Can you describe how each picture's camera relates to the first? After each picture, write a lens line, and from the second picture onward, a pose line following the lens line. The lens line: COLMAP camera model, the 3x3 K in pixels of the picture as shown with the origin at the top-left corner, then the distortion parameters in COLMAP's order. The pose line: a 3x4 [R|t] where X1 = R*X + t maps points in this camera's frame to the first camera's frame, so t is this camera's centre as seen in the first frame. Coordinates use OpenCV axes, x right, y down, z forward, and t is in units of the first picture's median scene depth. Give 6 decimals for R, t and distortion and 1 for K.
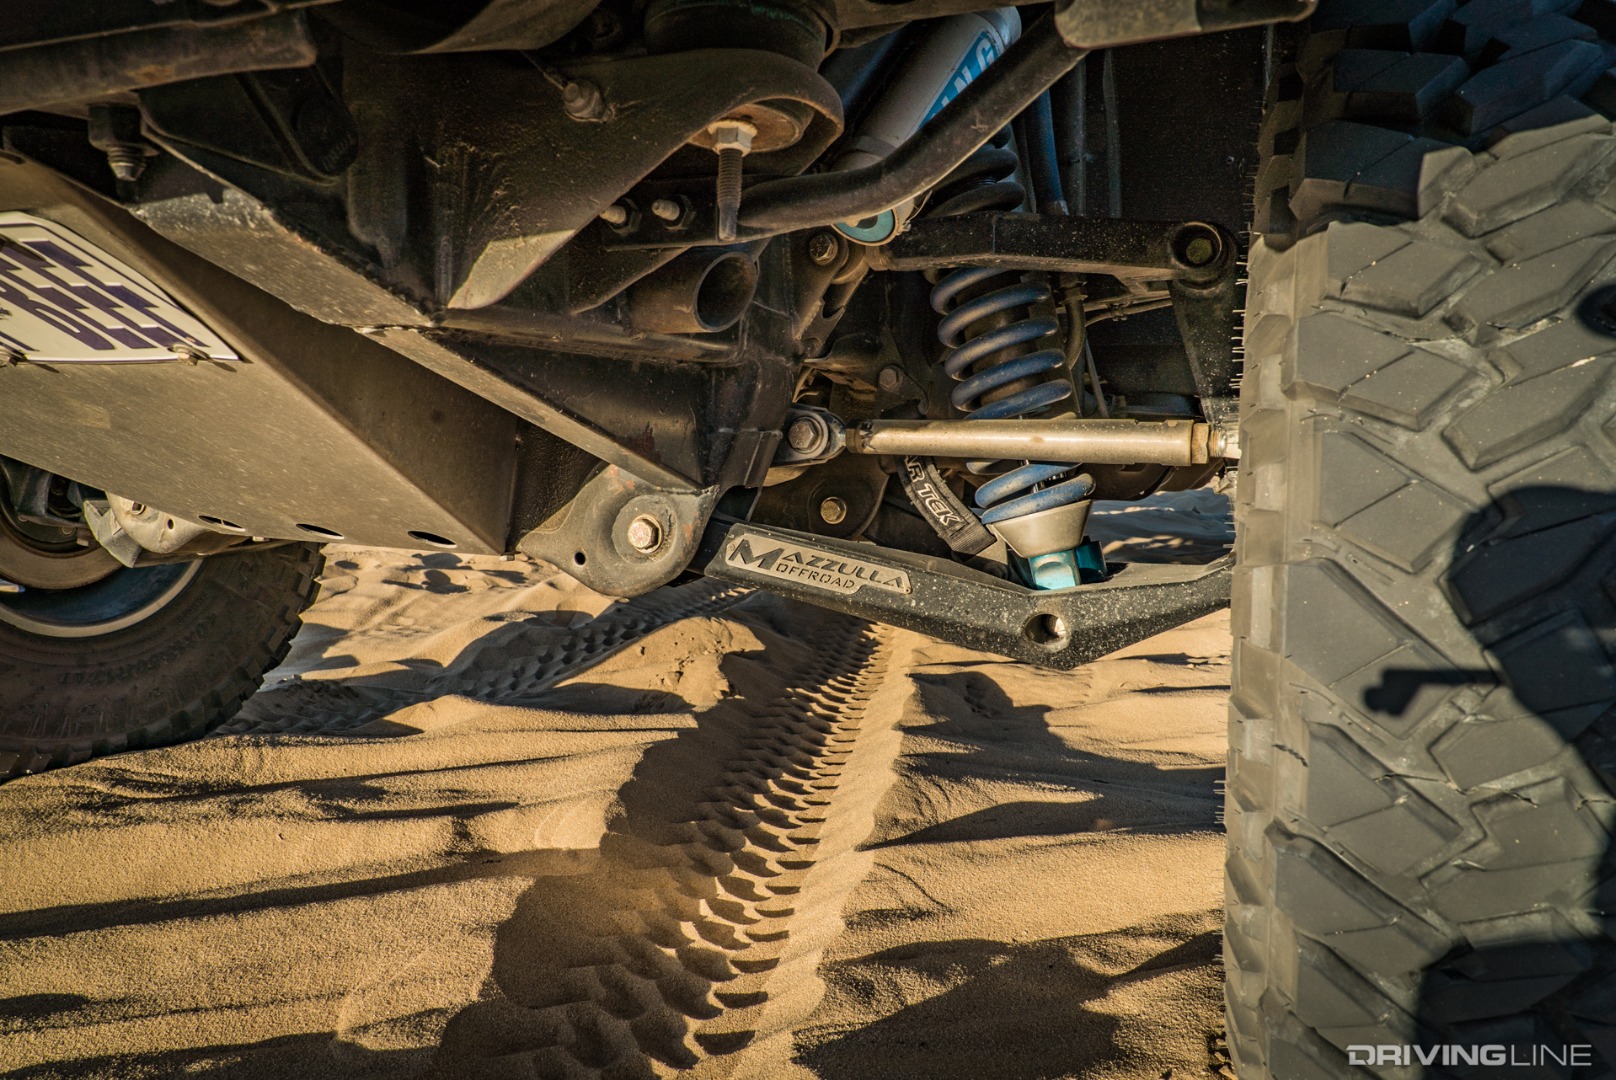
lens RADIAL K [[1087.0, 0, 805.3], [0, 1087.0, 534.3], [0, 0, 1]] dist [-0.009577, 0.007337]
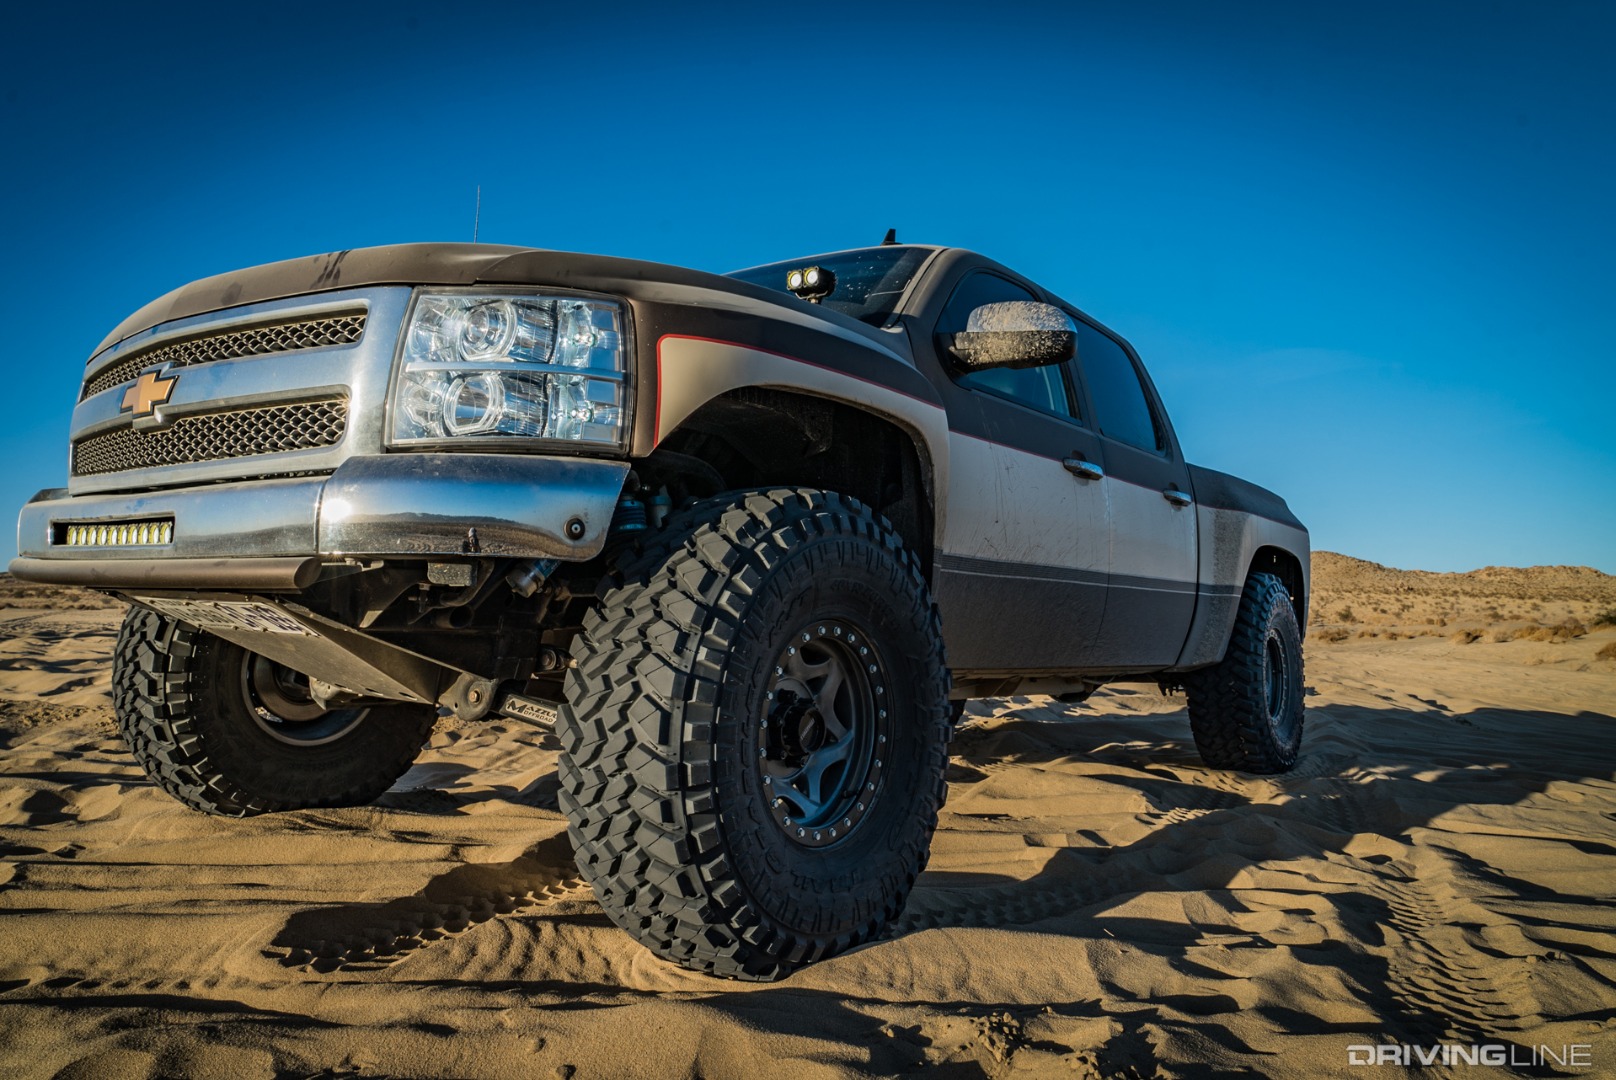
lens RADIAL K [[1087.0, 0, 808.4], [0, 1087.0, 545.1], [0, 0, 1]] dist [-0.009577, 0.007337]
pose [[0.975131, 0.007936, -0.221485, 0.681414], [-0.046110, 0.984755, -0.167724, 0.023822], [0.216778, 0.173765, 0.960632, -0.782983]]
